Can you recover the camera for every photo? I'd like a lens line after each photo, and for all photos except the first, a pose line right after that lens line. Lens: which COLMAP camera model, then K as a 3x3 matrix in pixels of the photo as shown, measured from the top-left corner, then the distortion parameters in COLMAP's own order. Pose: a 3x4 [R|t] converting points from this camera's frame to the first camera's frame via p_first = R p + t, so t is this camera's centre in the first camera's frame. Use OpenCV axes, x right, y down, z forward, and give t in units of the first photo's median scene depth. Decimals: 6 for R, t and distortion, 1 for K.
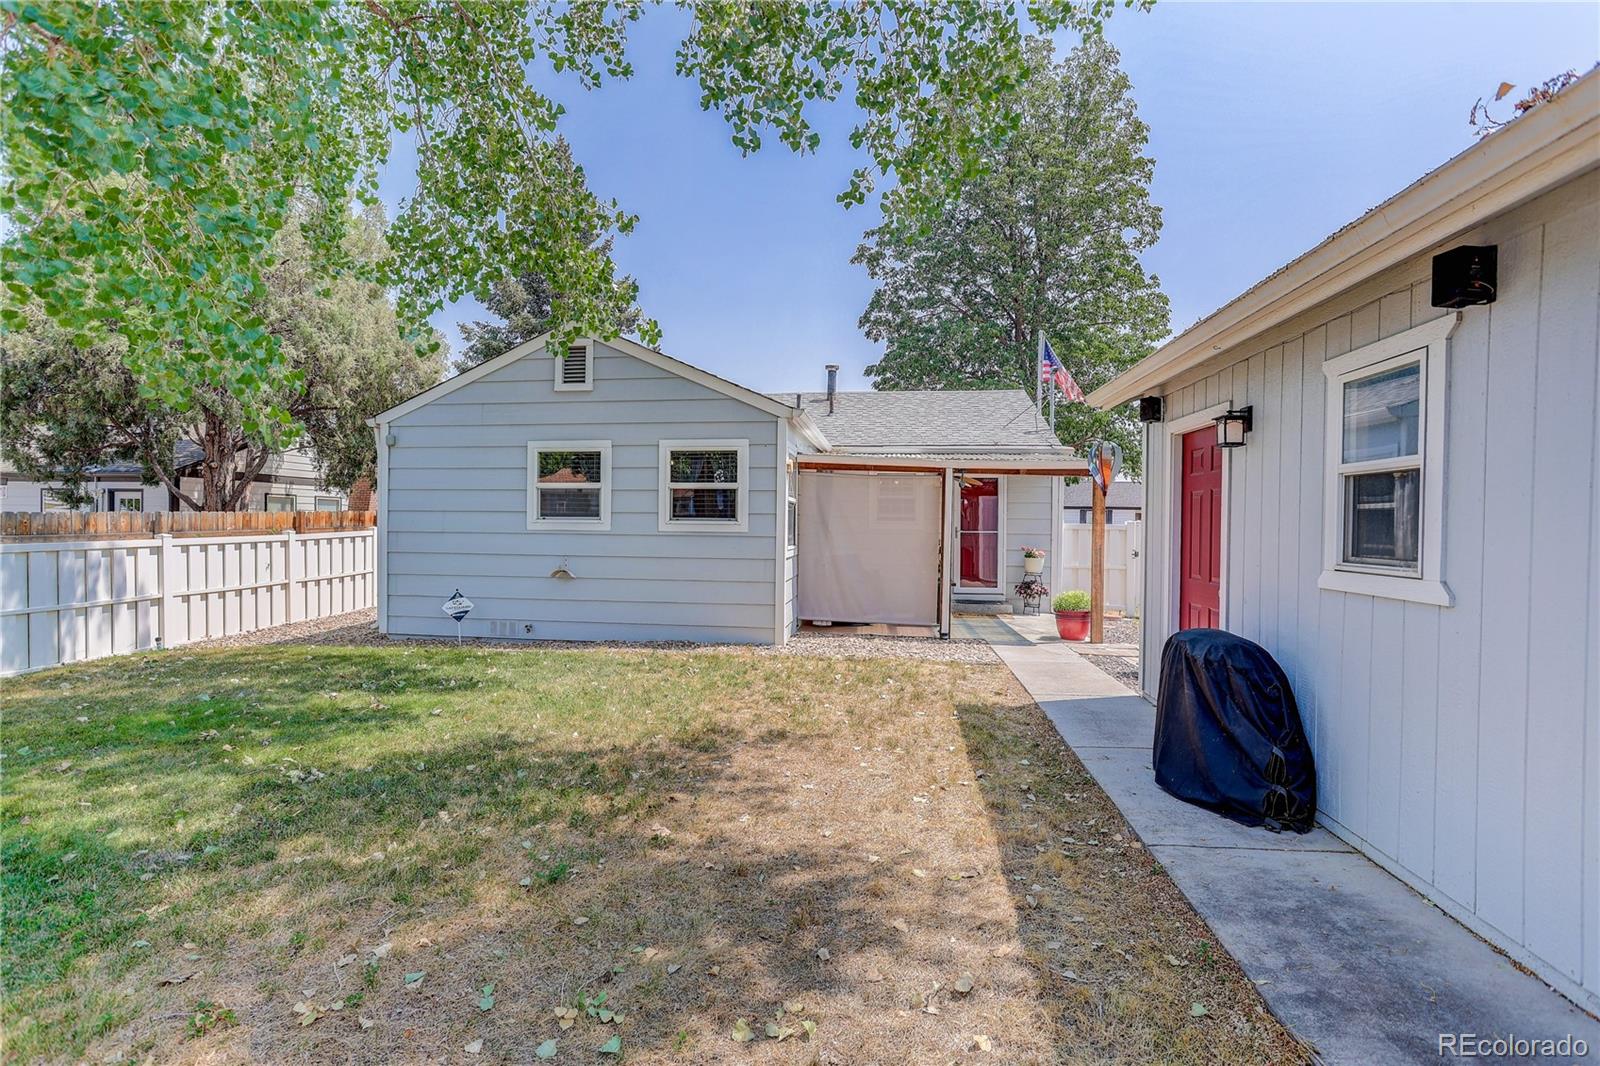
lens RADIAL K [[776.6, 0, 790.7], [0, 776.6, 534.9], [0, 0, 1]] dist [-0.059162, 0.033515]
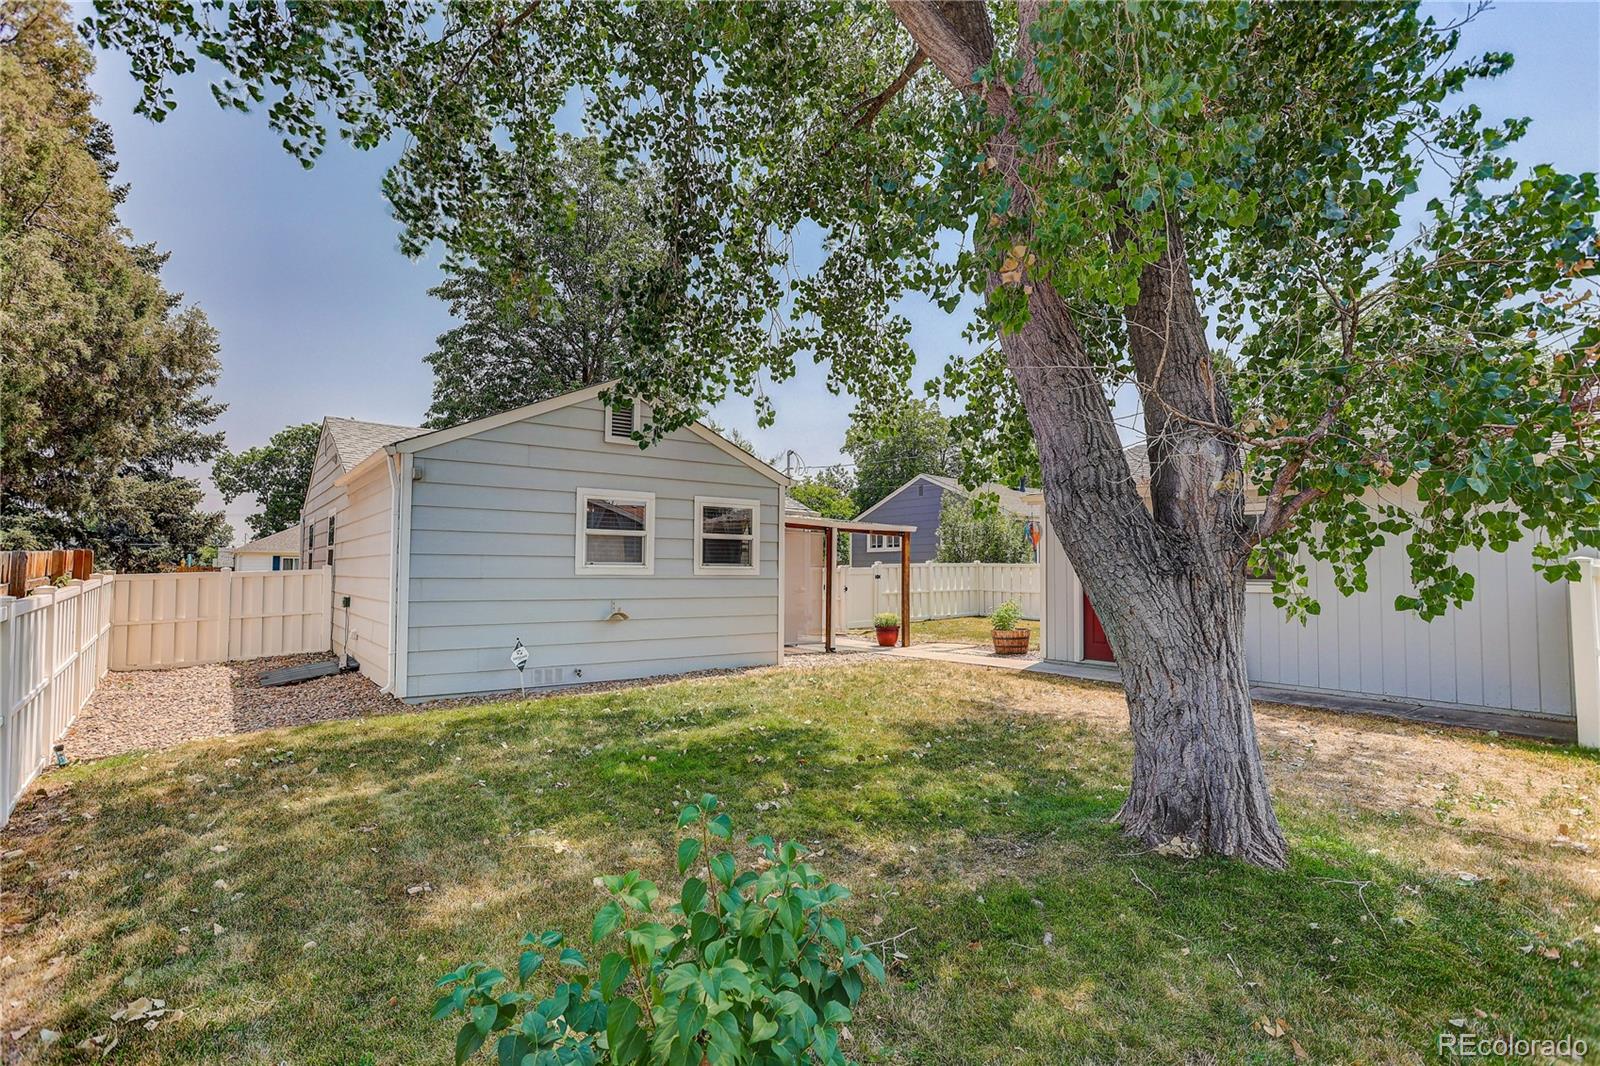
lens RADIAL K [[776.6, 0, 790.7], [0, 776.6, 534.9], [0, 0, 1]] dist [-0.059162, 0.033515]
pose [[0.702073, 0.027421, 0.711577, -0.877298], [0.011905, 0.998667, -0.050229, -0.004593], [-0.712006, 0.043736, 0.700810, 0.090235]]
